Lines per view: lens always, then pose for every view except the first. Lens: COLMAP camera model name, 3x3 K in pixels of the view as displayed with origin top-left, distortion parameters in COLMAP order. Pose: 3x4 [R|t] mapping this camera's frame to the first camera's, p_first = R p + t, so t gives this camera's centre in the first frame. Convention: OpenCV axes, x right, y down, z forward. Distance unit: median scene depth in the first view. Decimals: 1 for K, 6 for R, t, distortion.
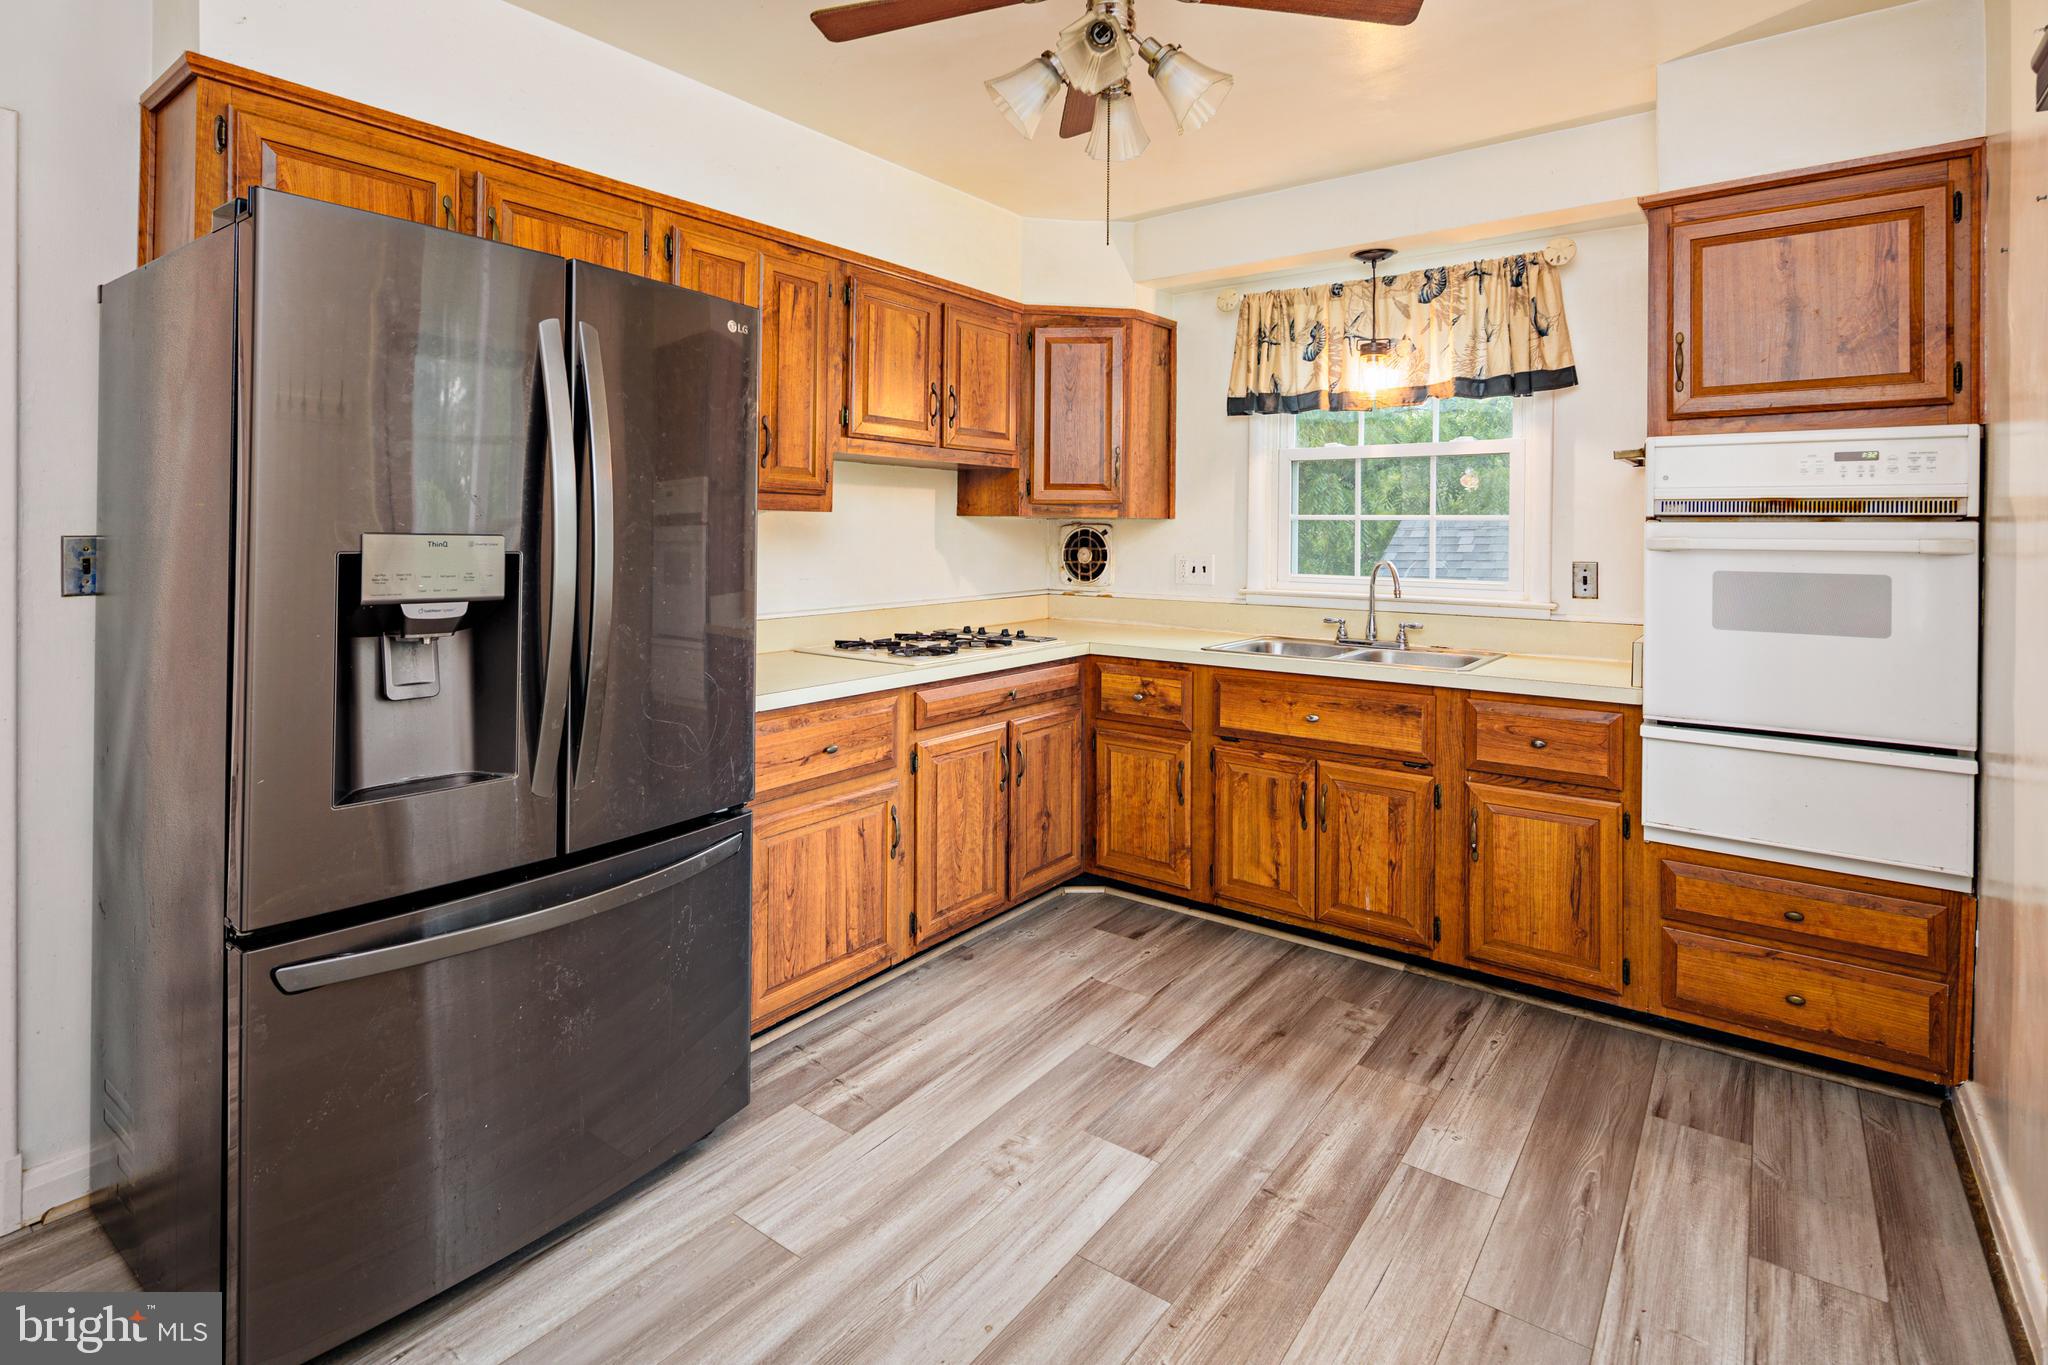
lens RADIAL K [[992.5, 0, 1021.2], [0, 992.5, 548.5], [0, 0, 1]] dist [-0.001191, -0.001415]
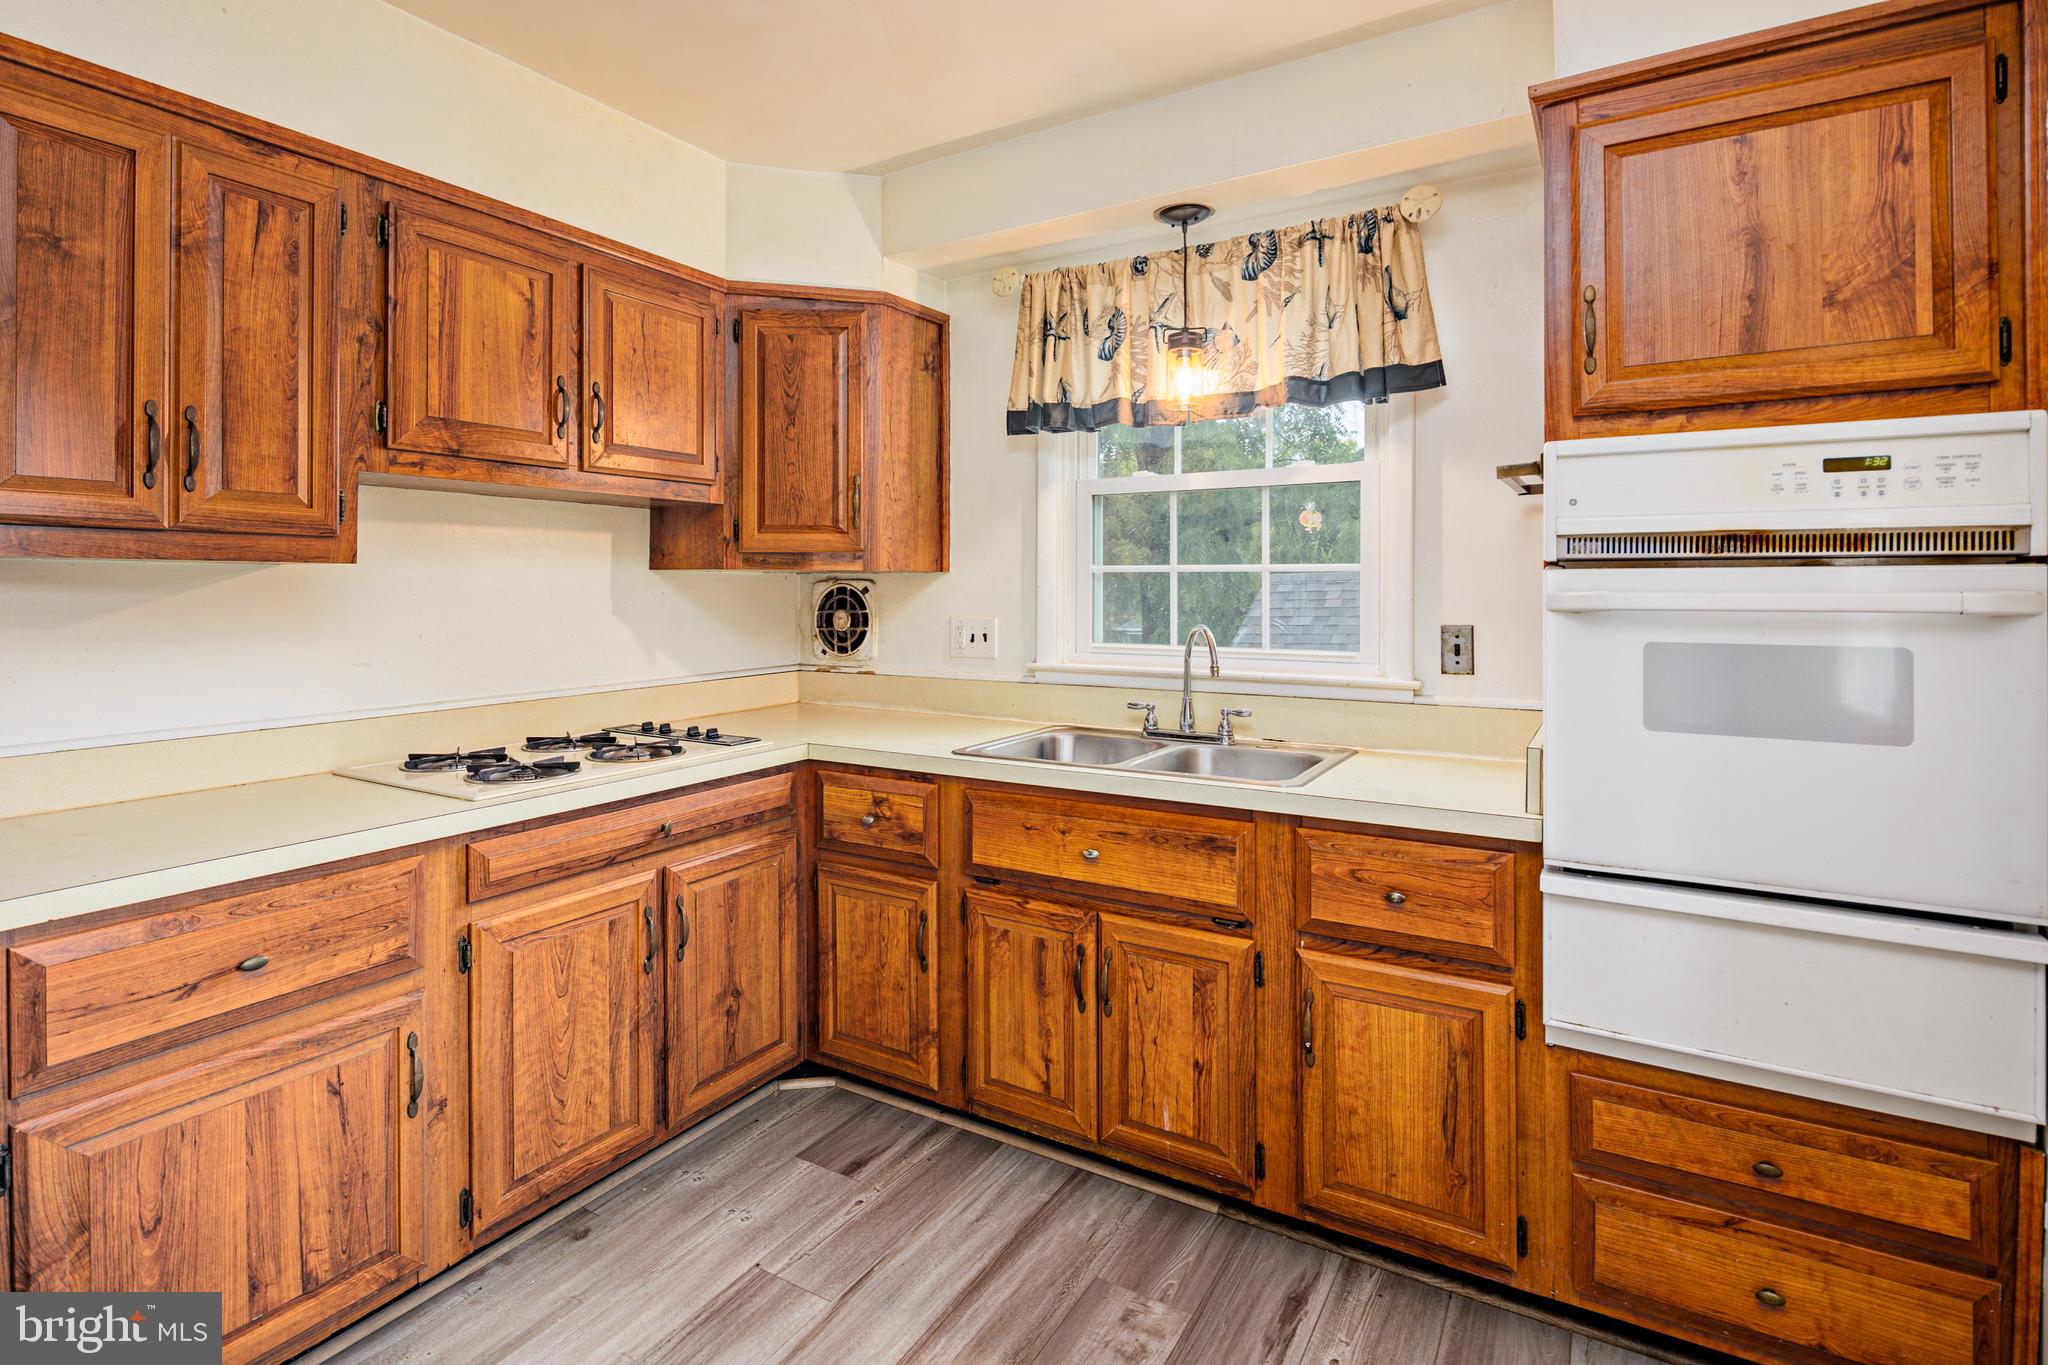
lens RADIAL K [[991.4, 0, 1025.0], [0, 991.4, 606.9], [0, 0, 1]] dist [-0.001675, -0.000641]
pose [[0.994012, -0.010489, 0.108767, 0.179780], [0.010296, 0.999944, 0.002337, -0.005593], [-0.108785, -0.001203, 0.994065, 0.321996]]
